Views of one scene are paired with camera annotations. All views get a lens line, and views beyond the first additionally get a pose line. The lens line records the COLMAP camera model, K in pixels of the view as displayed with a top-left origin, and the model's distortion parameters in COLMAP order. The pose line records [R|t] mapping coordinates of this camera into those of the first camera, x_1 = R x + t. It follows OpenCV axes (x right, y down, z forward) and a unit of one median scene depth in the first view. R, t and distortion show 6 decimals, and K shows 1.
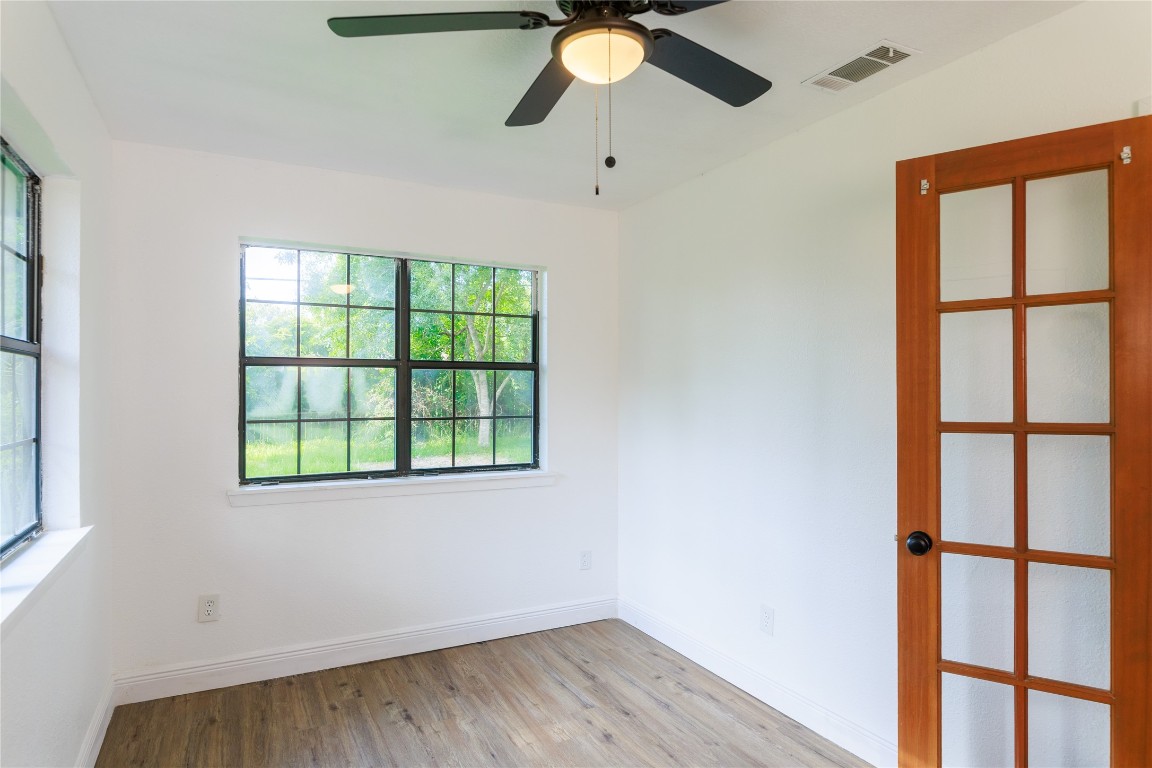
lens RADIAL K [[669.1, 0, 577.5], [0, 669.1, 378.9], [0, 0, 1]] dist [0.002354, -0.002736]
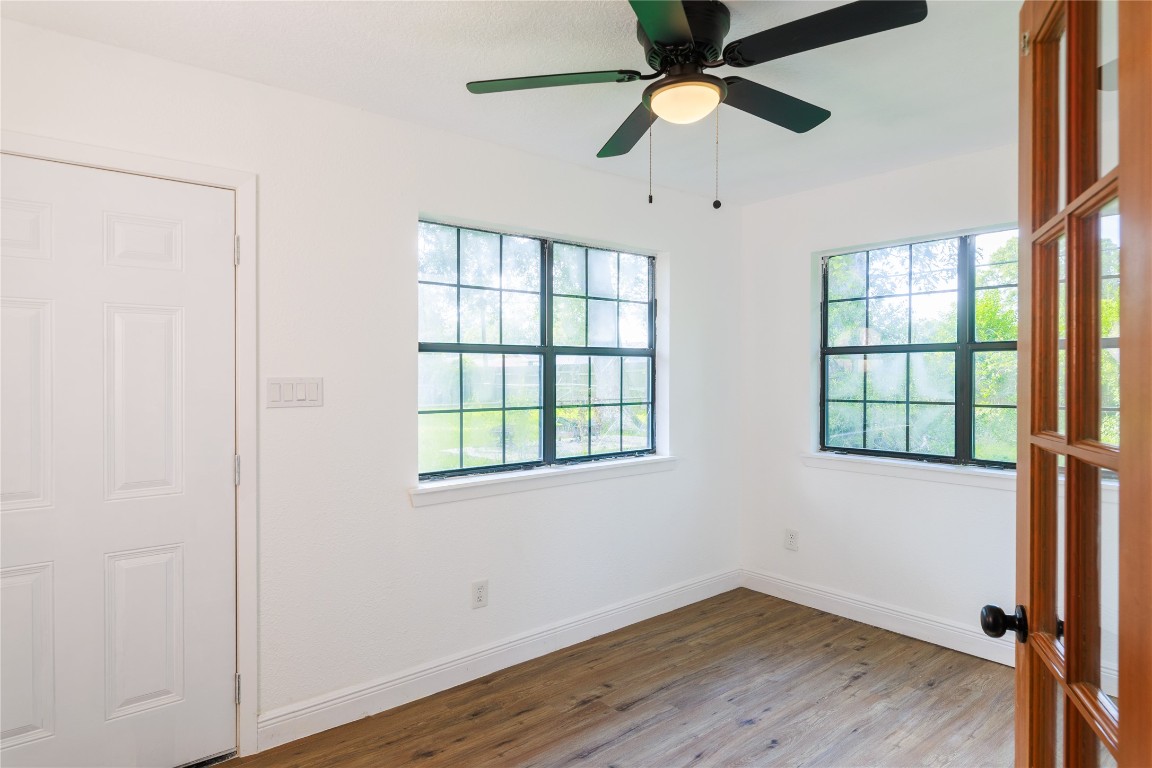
lens RADIAL K [[669.1, 0, 577.5], [0, 669.1, 378.9], [0, 0, 1]] dist [0.002354, -0.002736]
pose [[0.201564, -0.002430, -0.979472, 0.670843], [0.019540, 0.999808, 0.001541, 0.014770], [0.979280, -0.019449, 0.201573, 0.333432]]
